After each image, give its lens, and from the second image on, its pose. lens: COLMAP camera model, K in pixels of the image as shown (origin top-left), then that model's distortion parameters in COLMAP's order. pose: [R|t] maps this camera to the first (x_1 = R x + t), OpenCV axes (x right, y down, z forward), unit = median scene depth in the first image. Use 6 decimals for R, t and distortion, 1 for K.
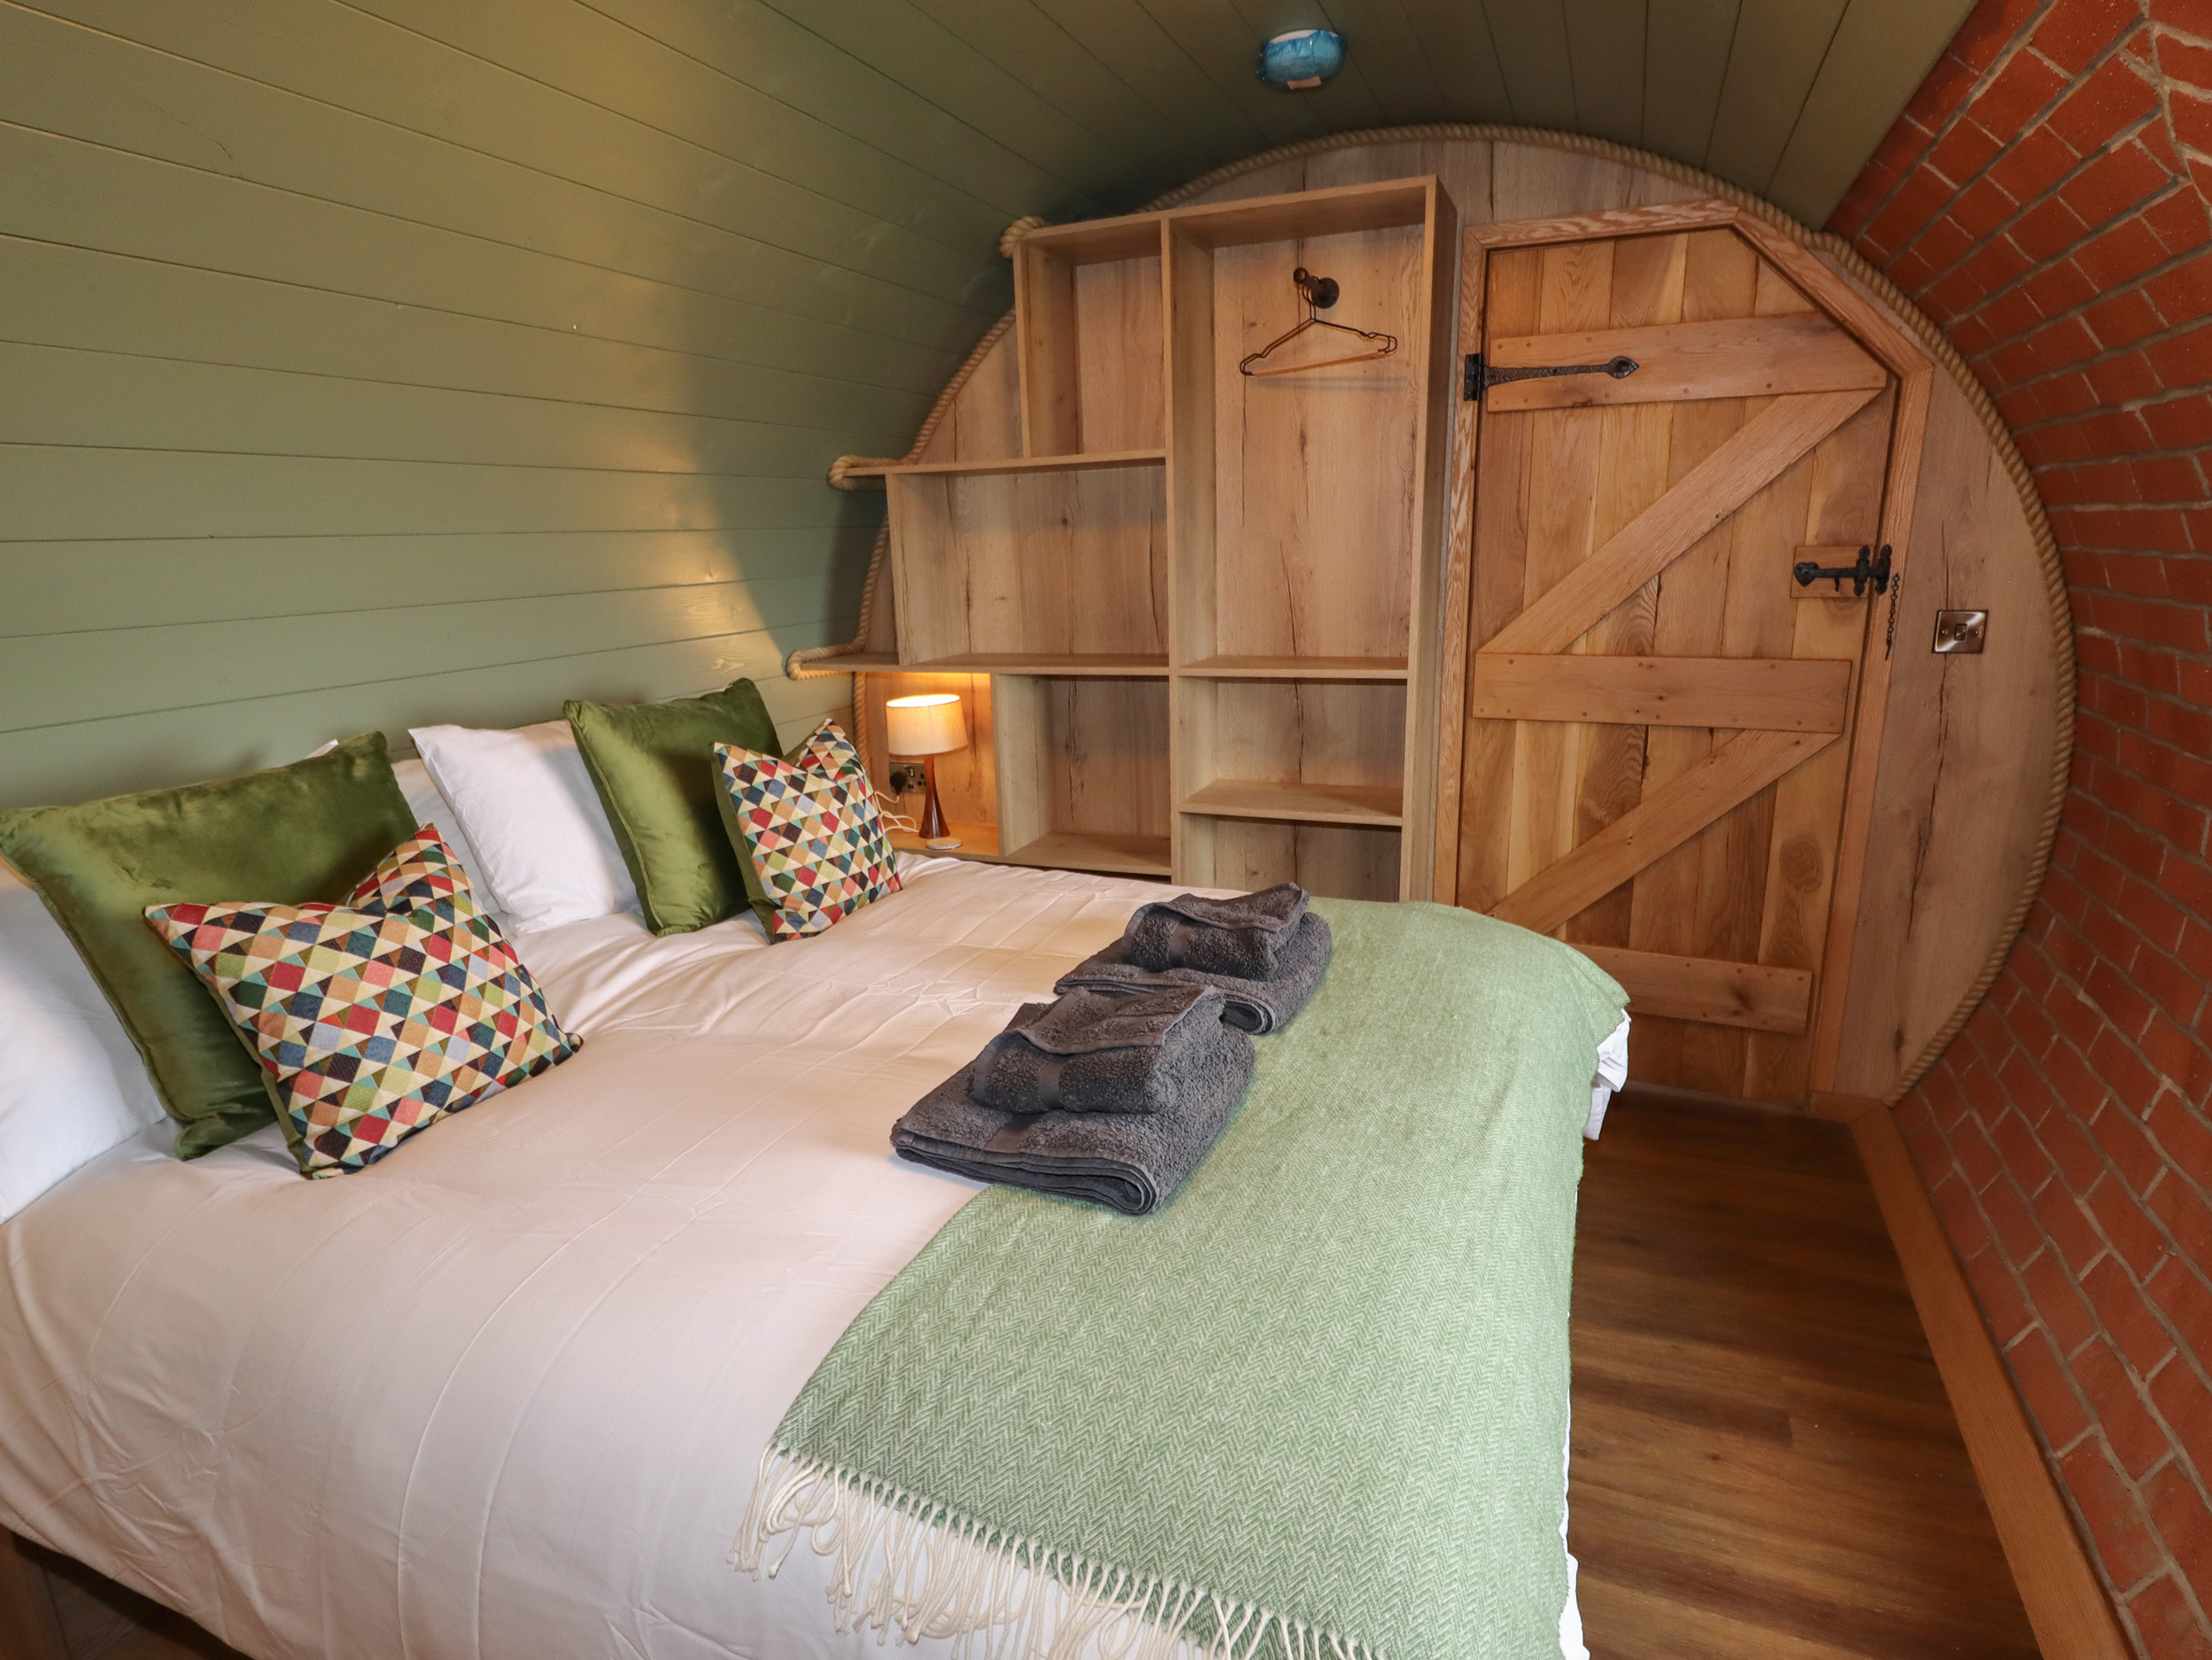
lens RADIAL K [[1186.8, 0, 1135.1], [0, 1186.8, 826.3], [0, 0, 1]] dist [0.000837, -0.000401]
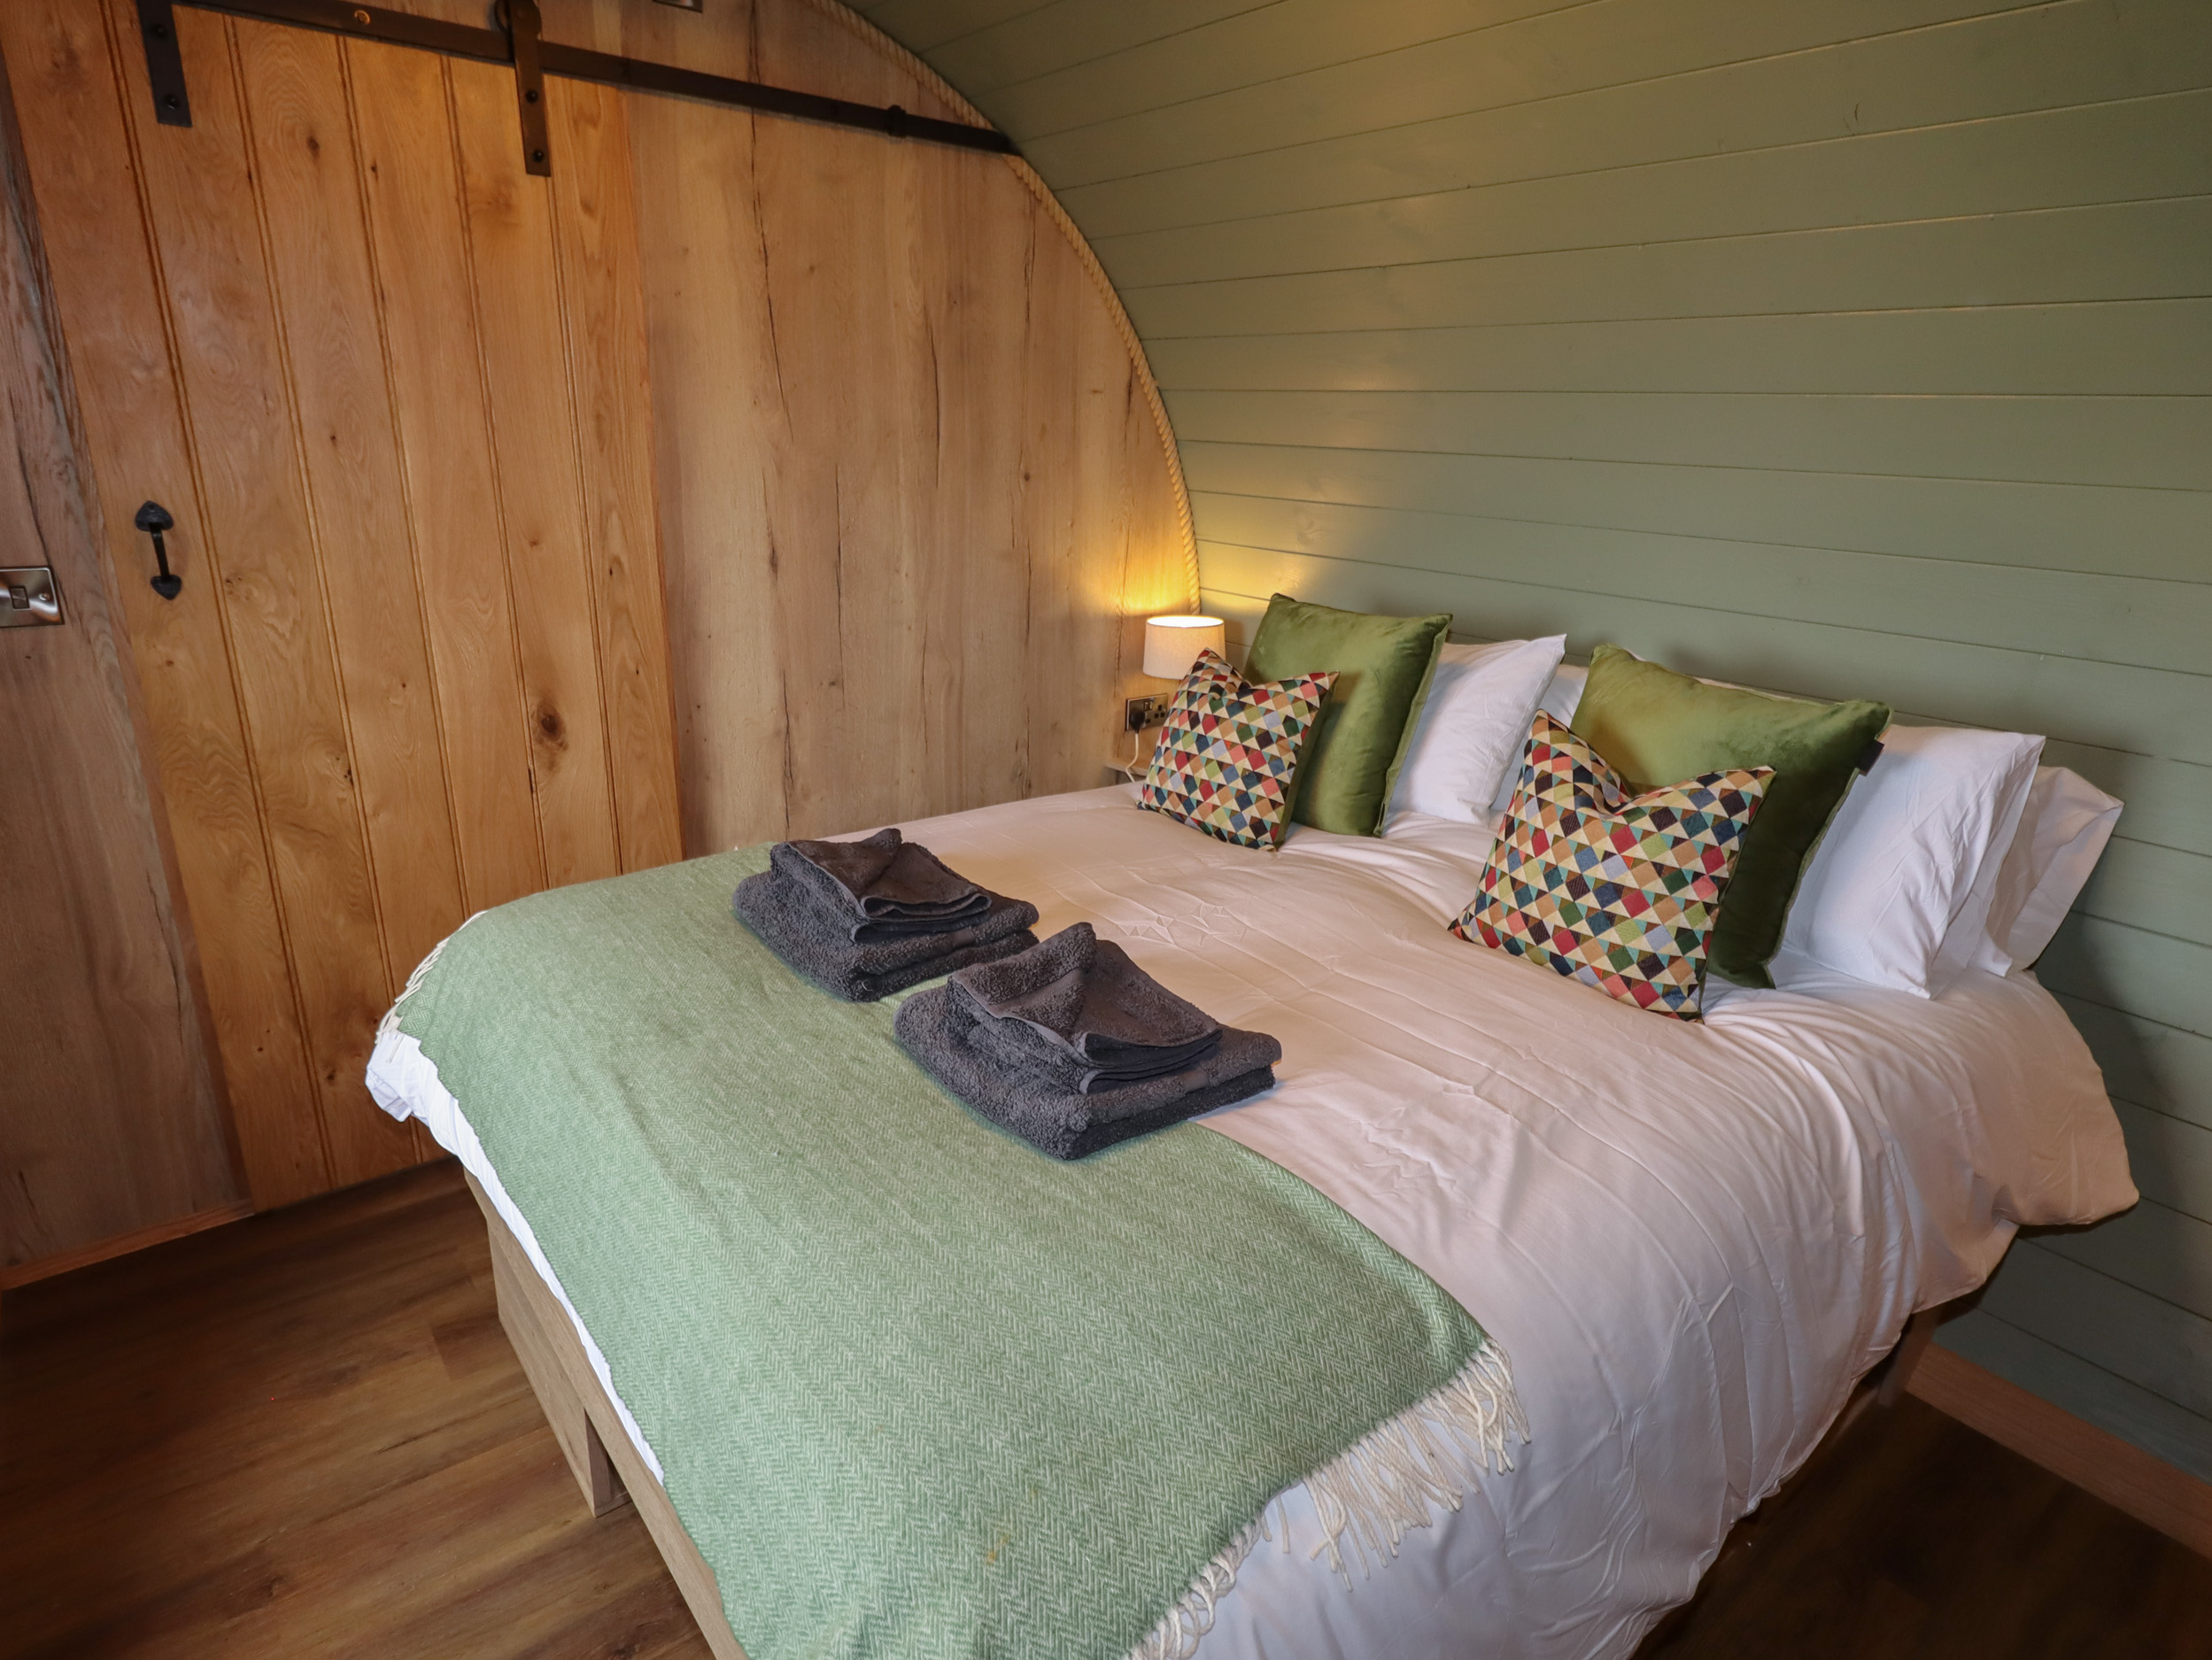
lens RADIAL K [[1216.0, 0, 1106.0], [0, 1216.0, 830.0], [0, 0, 1]] dist [-0.001309, -0.000122]
pose [[-0.491555, 0.284121, -0.823195, 0.757604], [-0.235820, 0.866534, 0.439895, -0.408952], [0.838309, 0.410358, -0.358948, 1.404275]]
